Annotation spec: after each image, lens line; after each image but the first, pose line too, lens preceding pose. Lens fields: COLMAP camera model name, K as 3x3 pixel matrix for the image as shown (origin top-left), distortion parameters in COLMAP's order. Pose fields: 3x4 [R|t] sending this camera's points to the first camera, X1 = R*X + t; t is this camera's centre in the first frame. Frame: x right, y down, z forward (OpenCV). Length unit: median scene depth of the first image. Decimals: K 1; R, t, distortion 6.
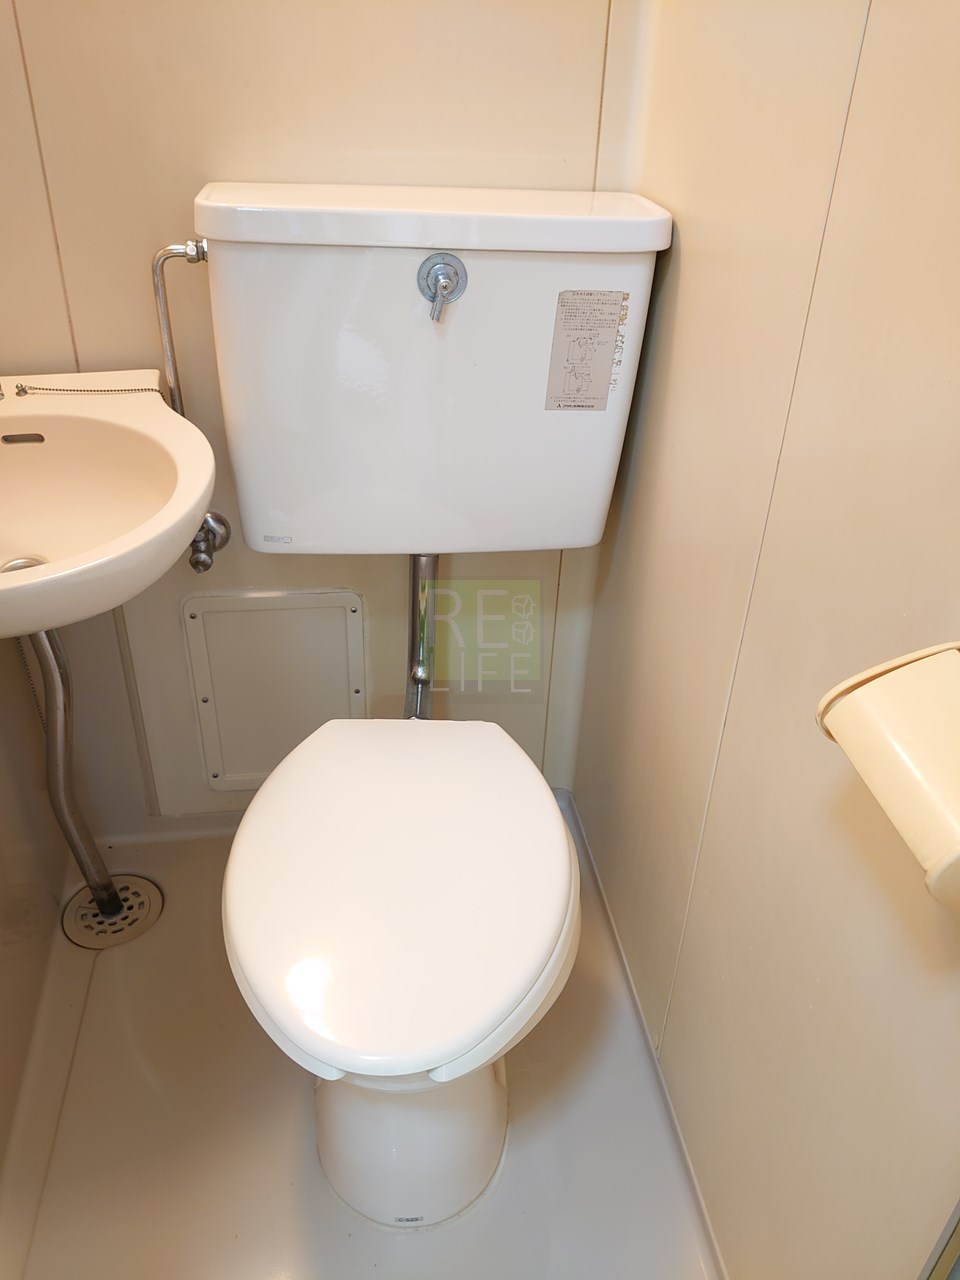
lens RADIAL K [[981.1, 0, 480.0], [0, 981.1, 640.0], [0, 0, 1]] dist [-0.048421, 0.002045]
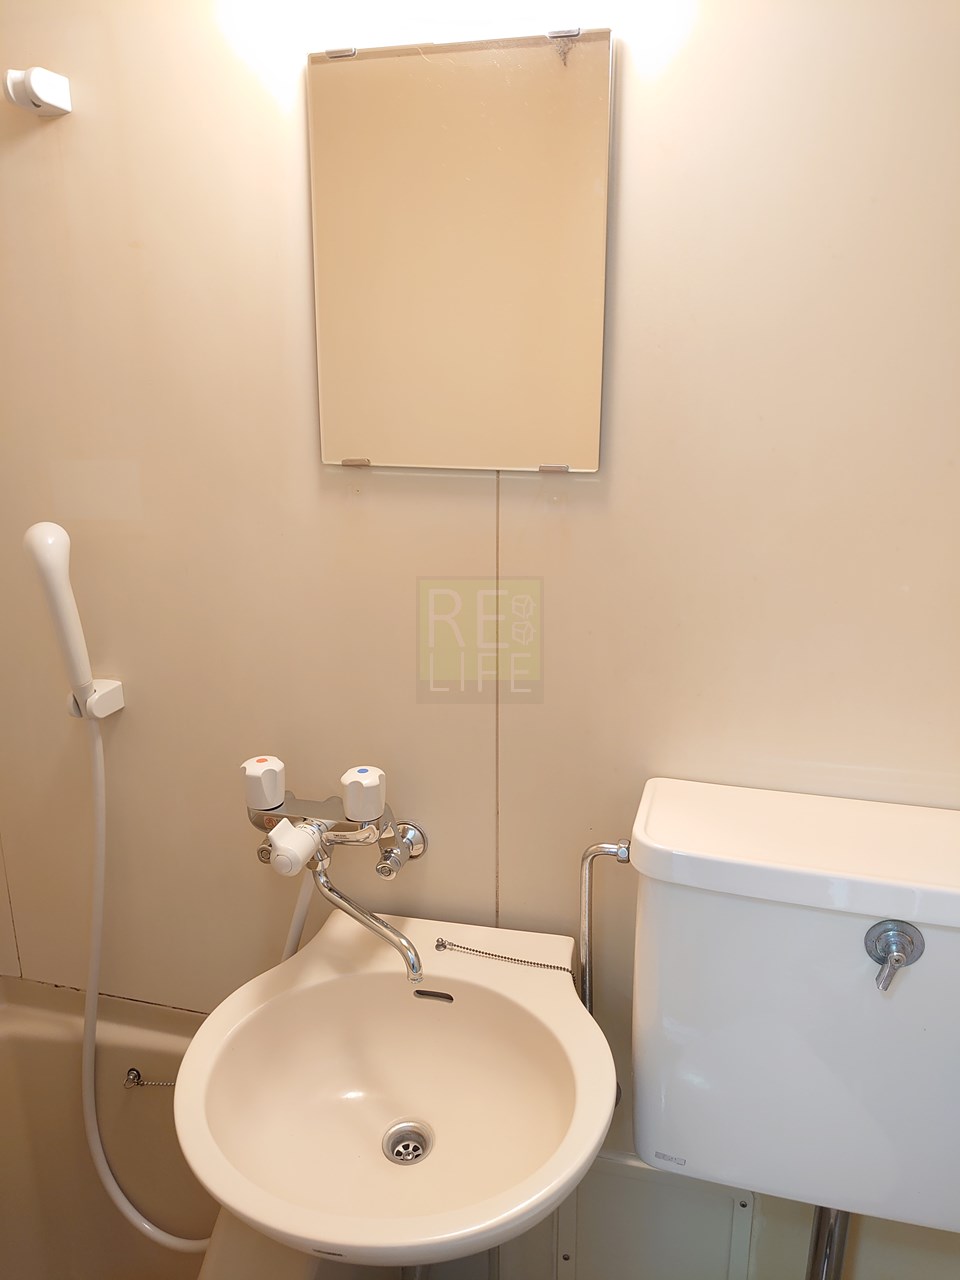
lens RADIAL K [[981.1, 0, 480.0], [0, 981.1, 640.0], [0, 0, 1]] dist [-0.048421, 0.002045]
pose [[0.915516, 0.075860, -0.395065, -0.053377], [-0.178112, 0.956994, -0.228994, -0.343237], [0.360704, 0.280013, 0.889655, 0.004736]]
